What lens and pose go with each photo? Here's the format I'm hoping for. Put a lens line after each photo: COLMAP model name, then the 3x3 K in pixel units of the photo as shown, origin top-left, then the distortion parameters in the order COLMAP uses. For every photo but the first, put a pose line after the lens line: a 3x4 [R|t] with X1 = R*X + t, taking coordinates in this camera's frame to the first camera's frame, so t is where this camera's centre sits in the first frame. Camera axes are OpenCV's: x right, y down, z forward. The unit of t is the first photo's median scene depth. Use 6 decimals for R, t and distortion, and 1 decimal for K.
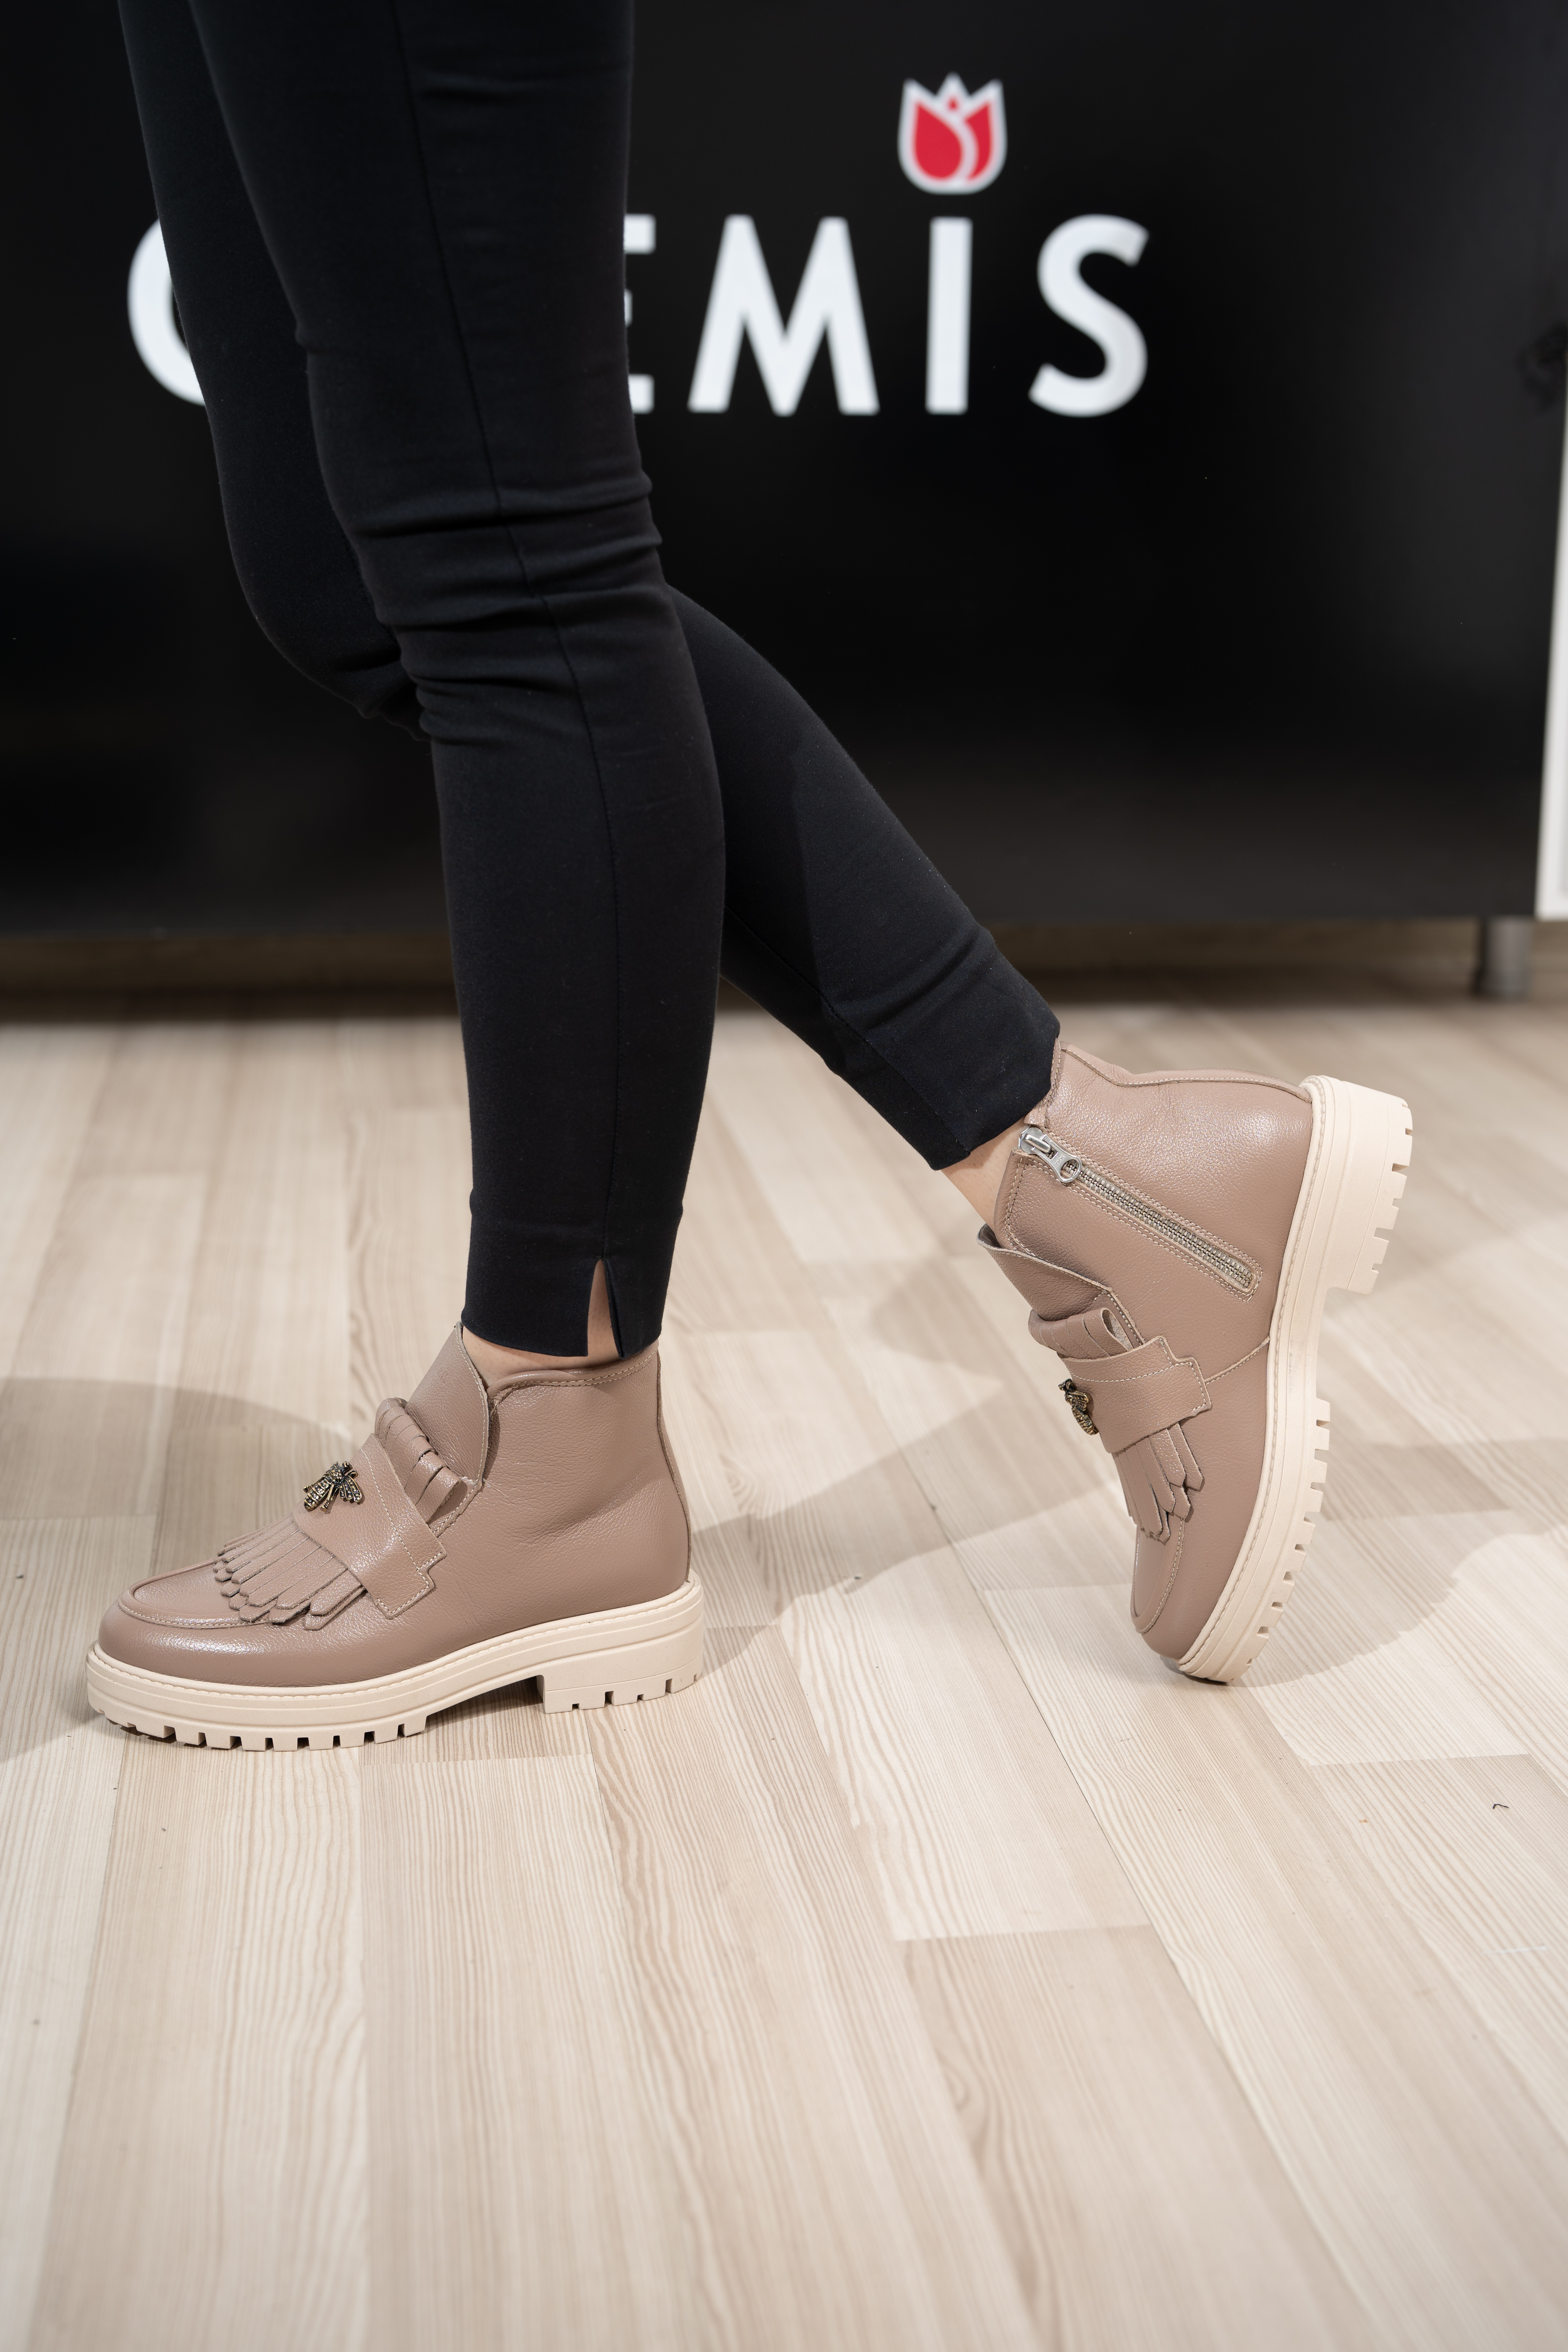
lens RADIAL K [[2715.1, 0, 715.0], [0, 2715.1, 1146.1], [0, 0, 1]] dist [0.003836, 0.000000]
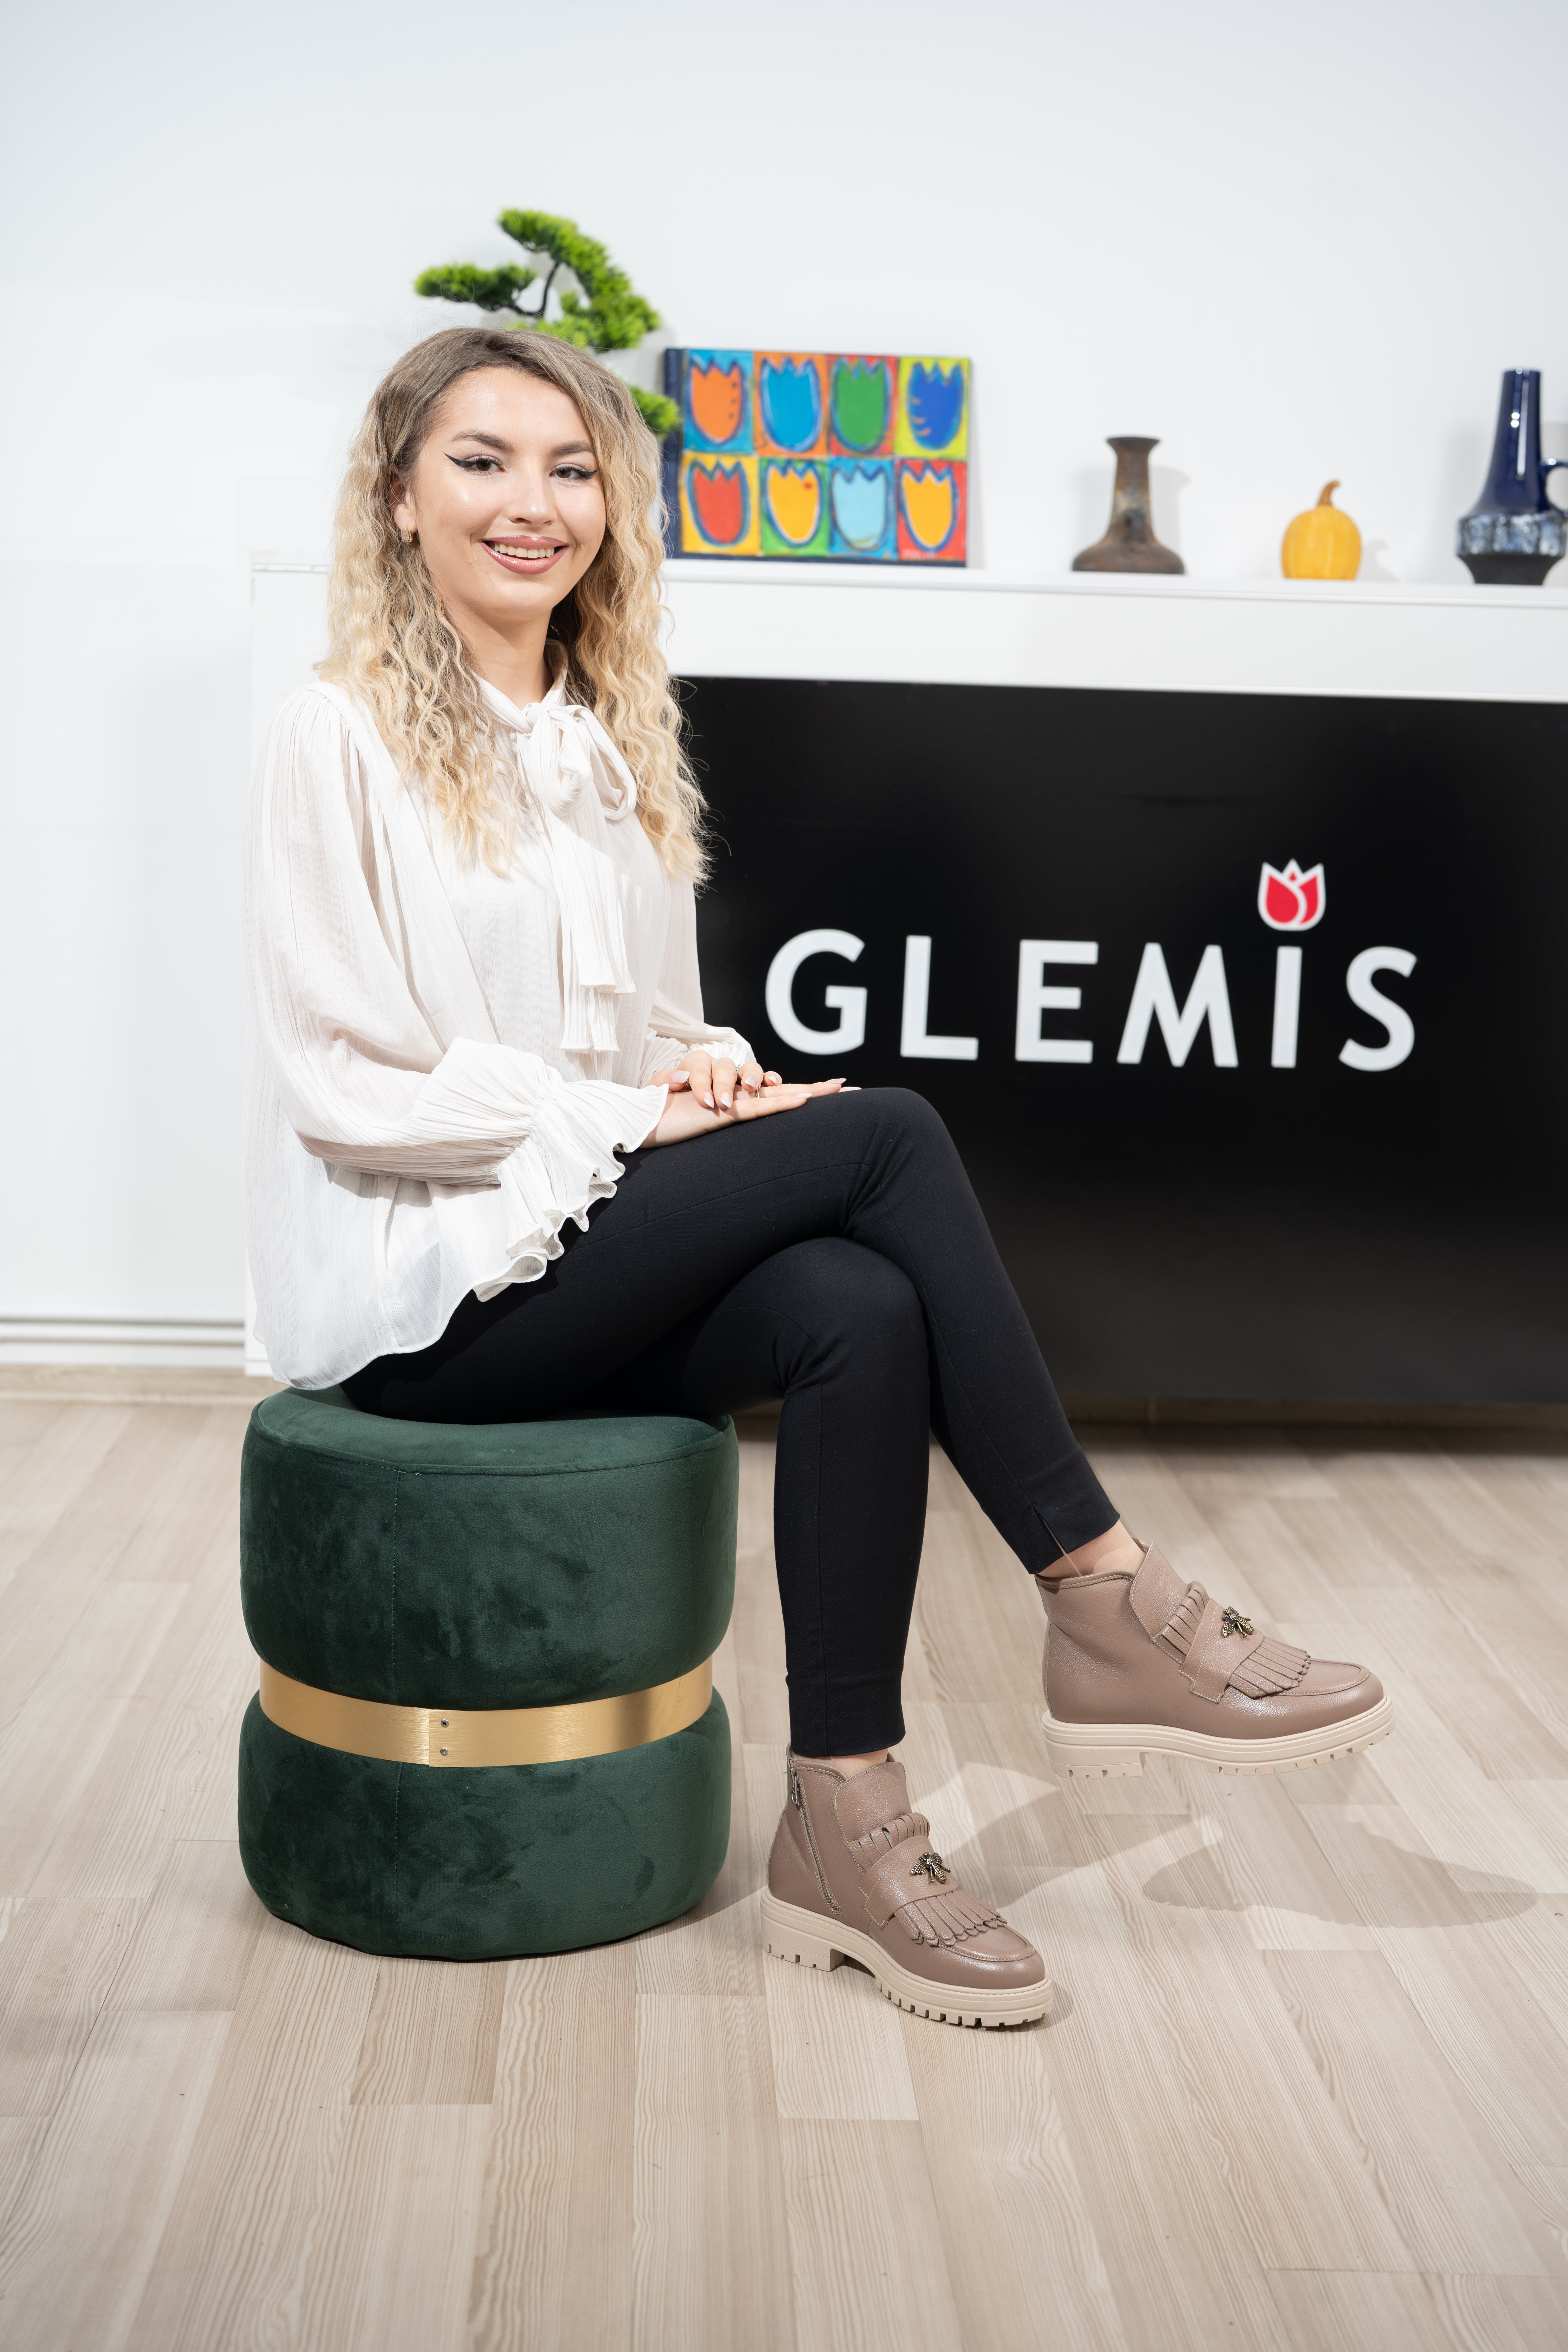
lens RADIAL K [[2715.1, 0, 777.1], [0, 2715.1, 1191.2], [0, 0, 1]] dist [0.003836, 0.000000]
pose [[0.995795, 0.037757, -0.083468, -0.146426], [-0.046302, 0.993611, -0.102928, -0.058159], [0.079048, 0.106360, 0.991181, -1.148465]]
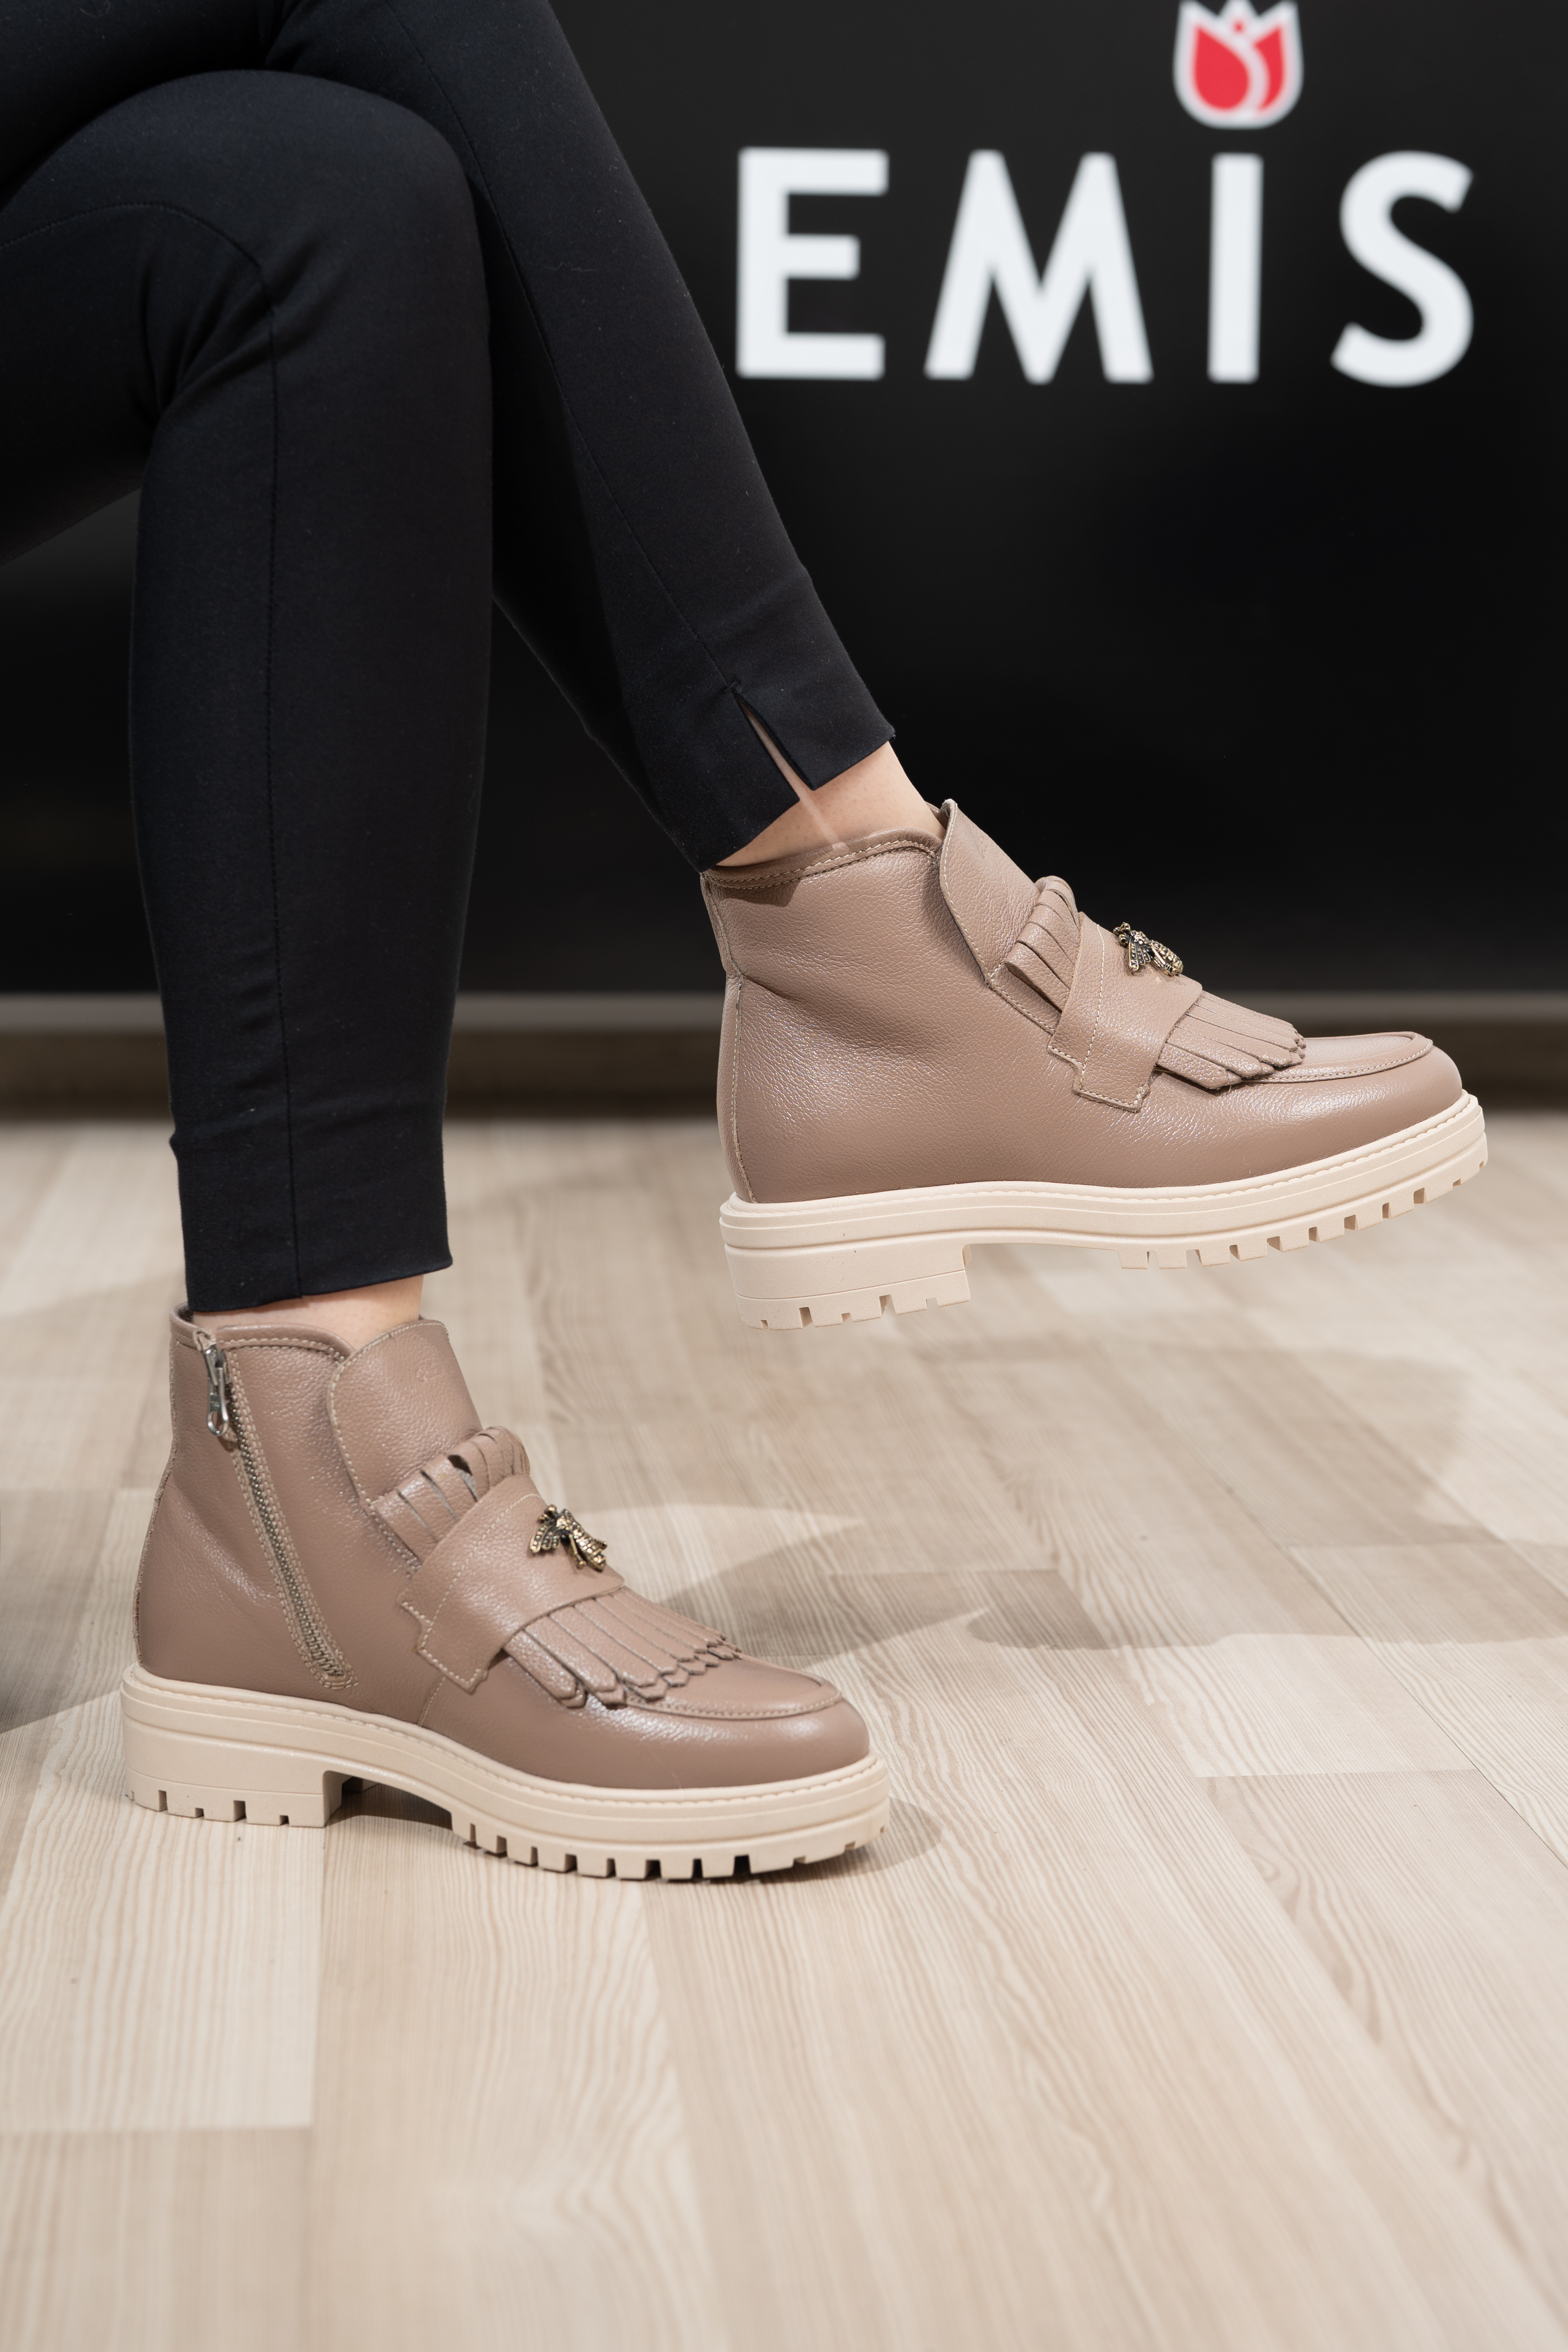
lens RADIAL K [[3782.1, 0, 787.2], [0, 3782.1, 1169.9], [0, 0, 1]] dist [-0.009840, 0.000000]
pose [[0.999511, 0.004493, -0.030944, -0.031834], [-0.008041, 0.993275, -0.115497, 0.227407], [0.030217, 0.115690, 0.992826, -0.284955]]
